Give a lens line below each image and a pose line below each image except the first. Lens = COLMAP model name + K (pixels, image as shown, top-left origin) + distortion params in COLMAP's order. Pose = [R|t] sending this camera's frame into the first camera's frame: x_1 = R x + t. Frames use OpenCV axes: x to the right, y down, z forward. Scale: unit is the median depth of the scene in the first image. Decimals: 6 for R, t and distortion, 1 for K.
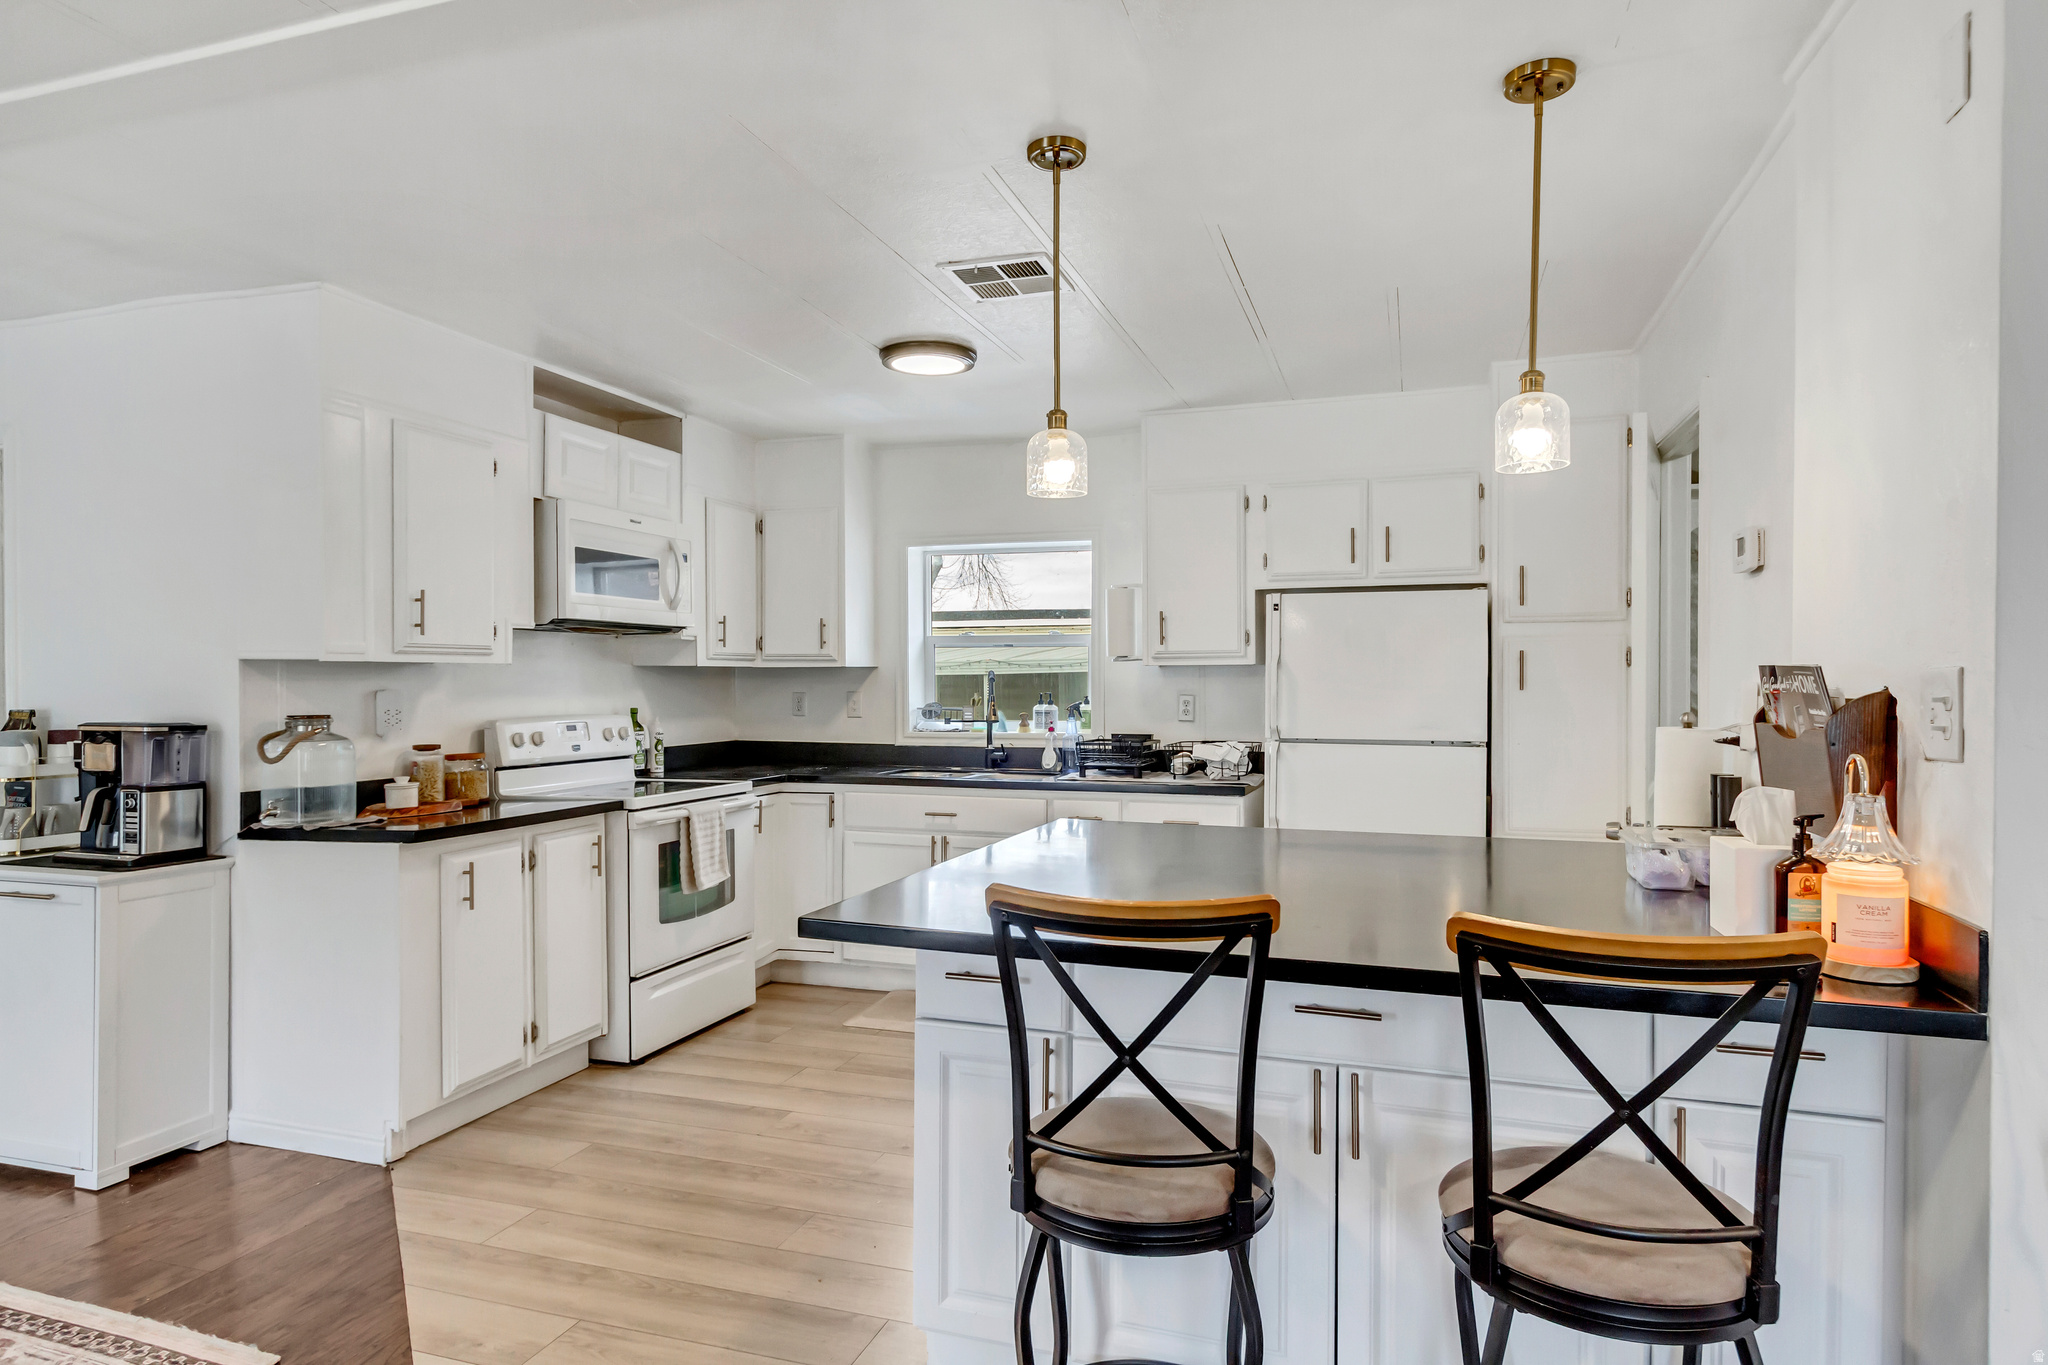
lens RADIAL K [[1156.6, 0, 1026.9], [0, 1156.6, 687.5], [0, 0, 1]] dist [-0.002517, -0.000580]
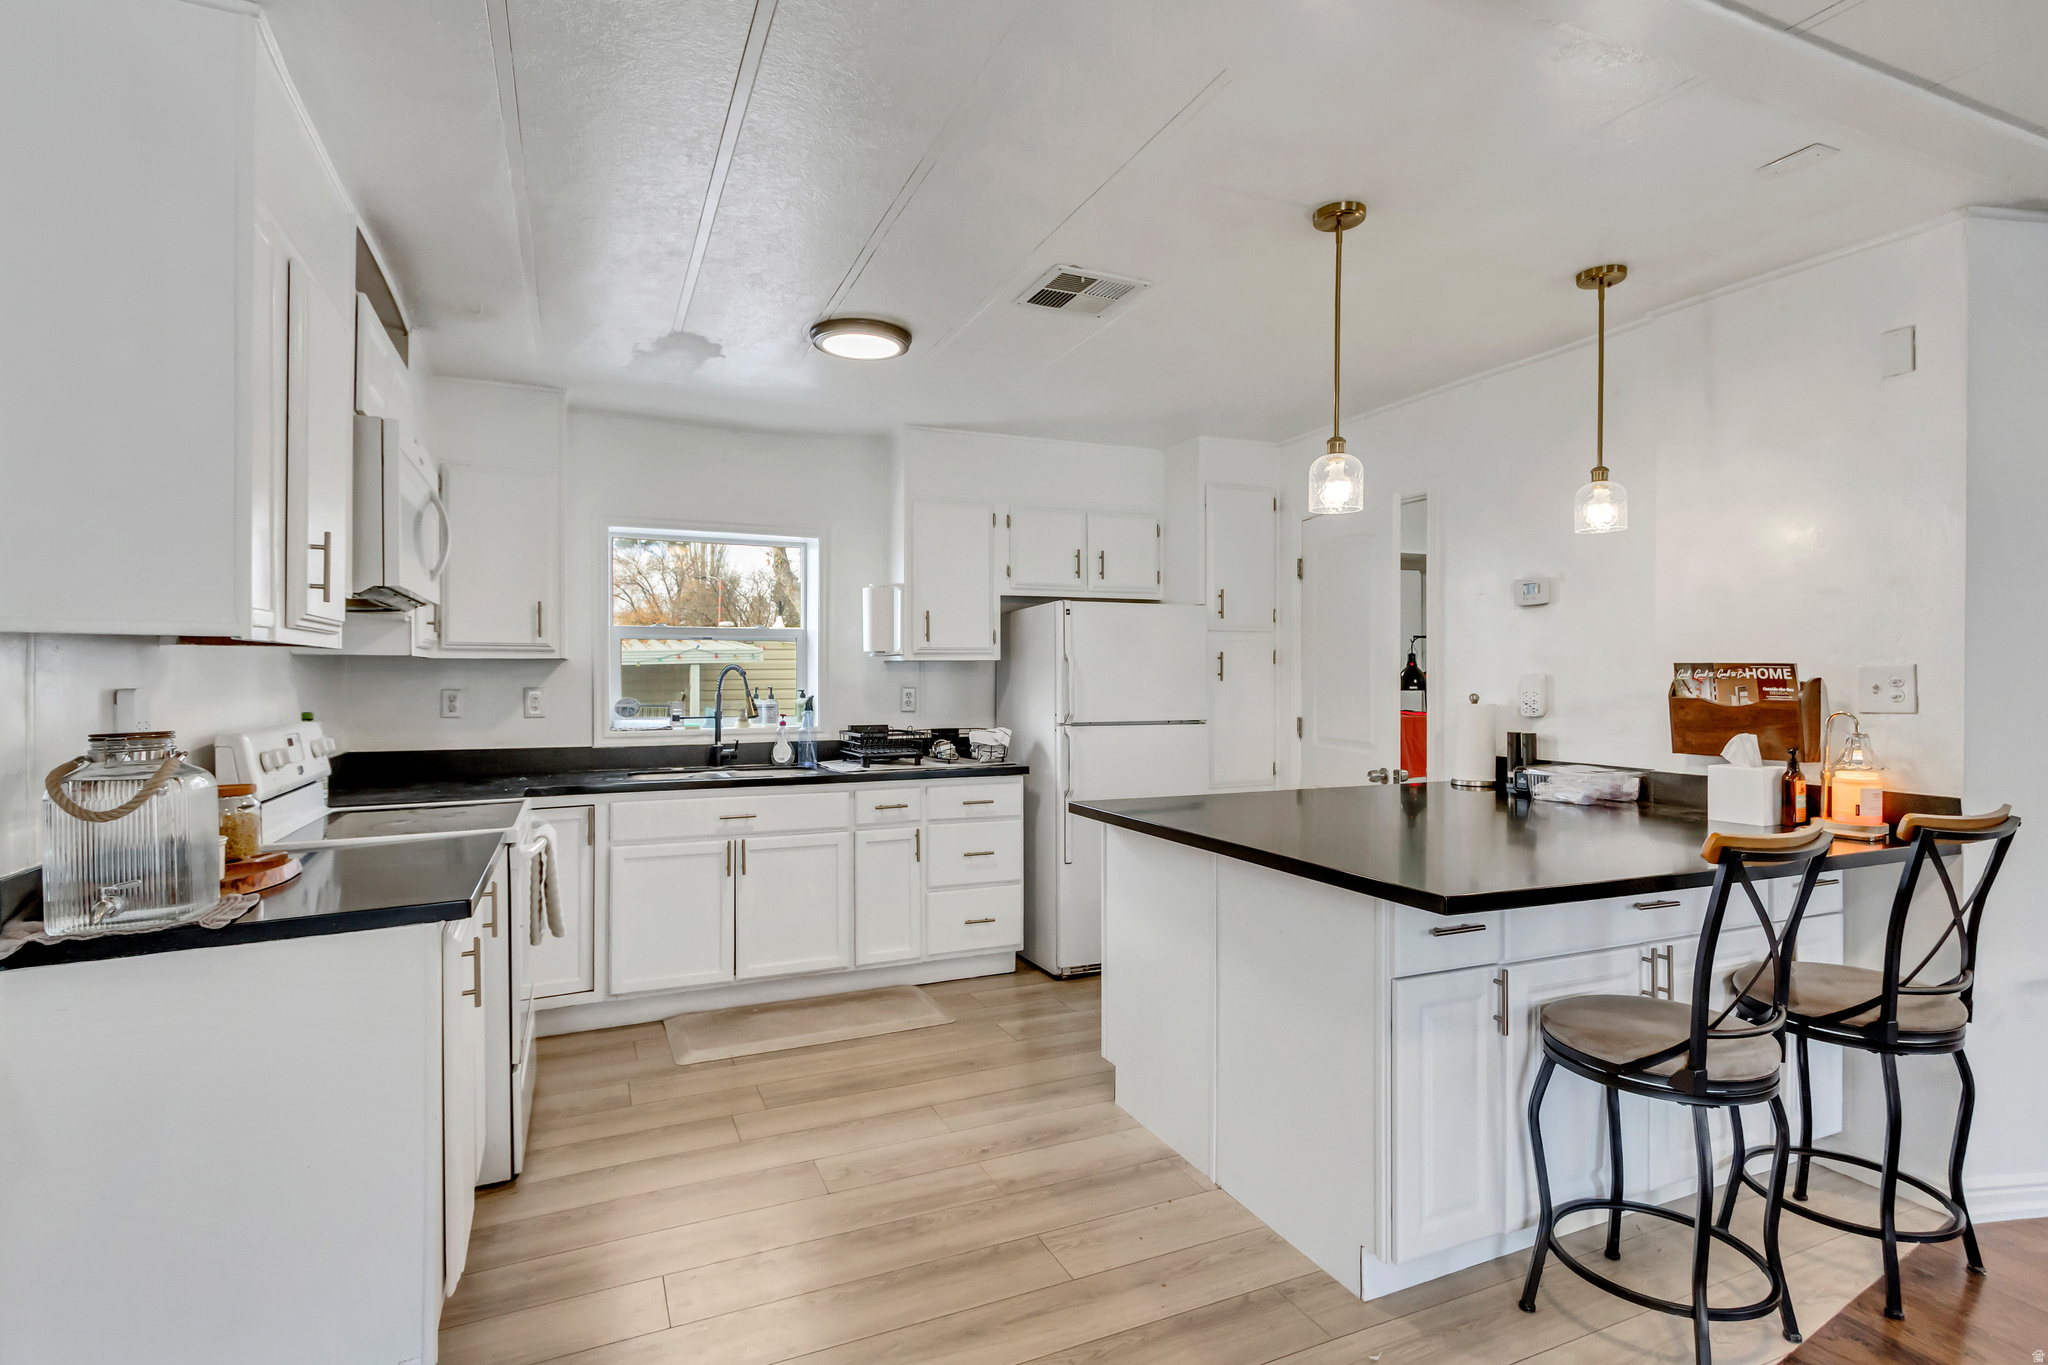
lens RADIAL K [[1004.2, 0, 1025.0], [0, 1004.2, 674.7], [0, 0, 1]] dist [0.002264, -0.000582]
pose [[0.740768, 0.000213, 0.671760, -0.456659], [0.005562, 0.999964, -0.006450, 0.000989], [-0.671737, 0.008514, 0.740740, 0.242698]]
